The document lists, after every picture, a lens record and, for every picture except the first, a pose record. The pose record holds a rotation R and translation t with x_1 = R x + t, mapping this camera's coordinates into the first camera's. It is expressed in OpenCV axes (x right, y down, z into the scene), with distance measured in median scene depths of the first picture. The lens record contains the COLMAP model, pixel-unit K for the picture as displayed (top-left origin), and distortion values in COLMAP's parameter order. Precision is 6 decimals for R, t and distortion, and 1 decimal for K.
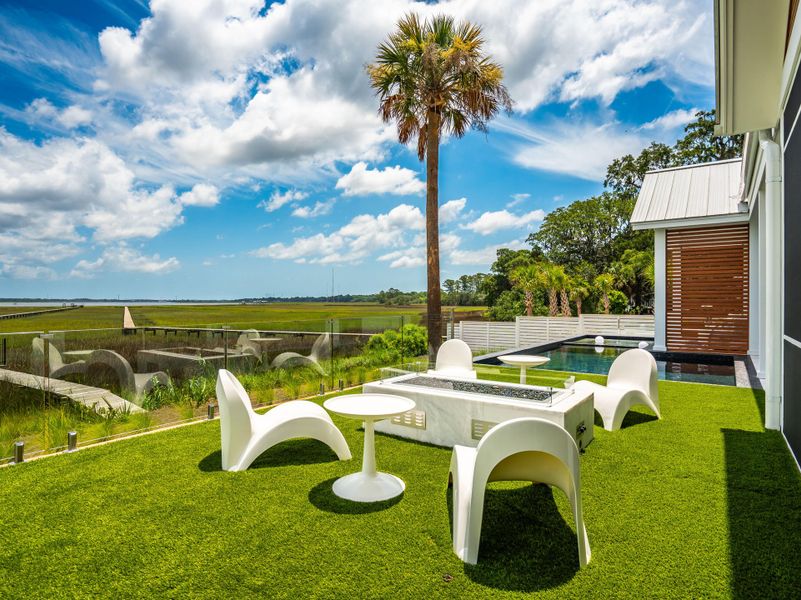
lens RADIAL K [[590.2, 0, 401.0], [0, 590.2, 303.3], [0, 0, 1]] dist [0.001690, 0.007174]
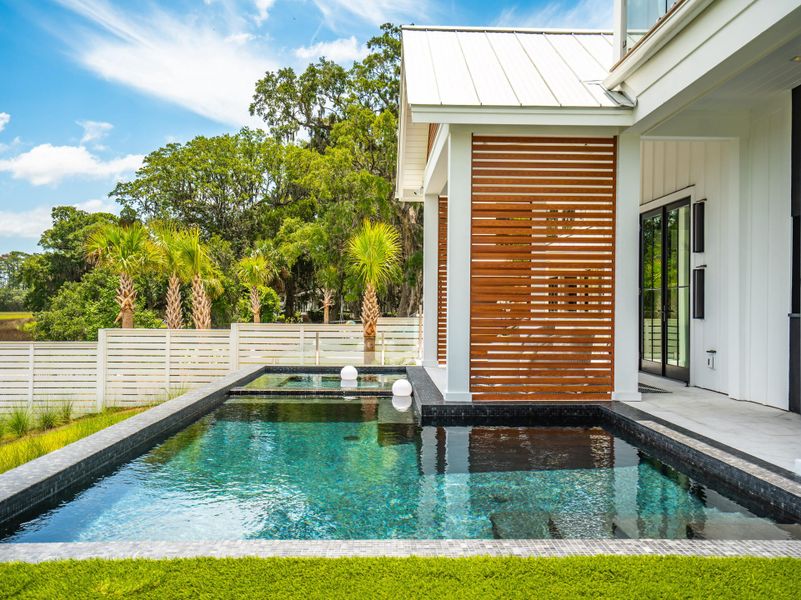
lens RADIAL K [[701.0, 0, 400.5], [0, 701.0, 300.0], [0, 0, 1]] dist [0.004220, 0.065990]
pose [[0.809545, 0.012119, 0.586933, 0.045315], [-0.001915, 0.999836, -0.018004, 0.006582], [-0.587055, 0.013451, 0.809436, 0.309698]]
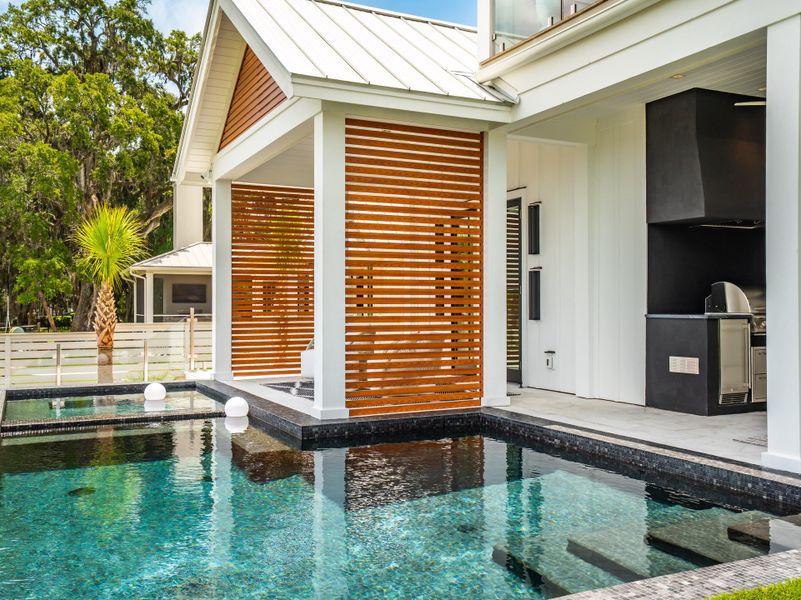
lens RADIAL K [[759.2, 0, 400.5], [0, 759.2, 300.0], [0, 0, 1]] dist [0.006927, 0.099442]
pose [[0.493164, 0.008873, 0.869891, 0.008220], [0.010377, 0.999817, -0.016081, 0.004870], [-0.869875, 0.016957, 0.492981, 0.371943]]
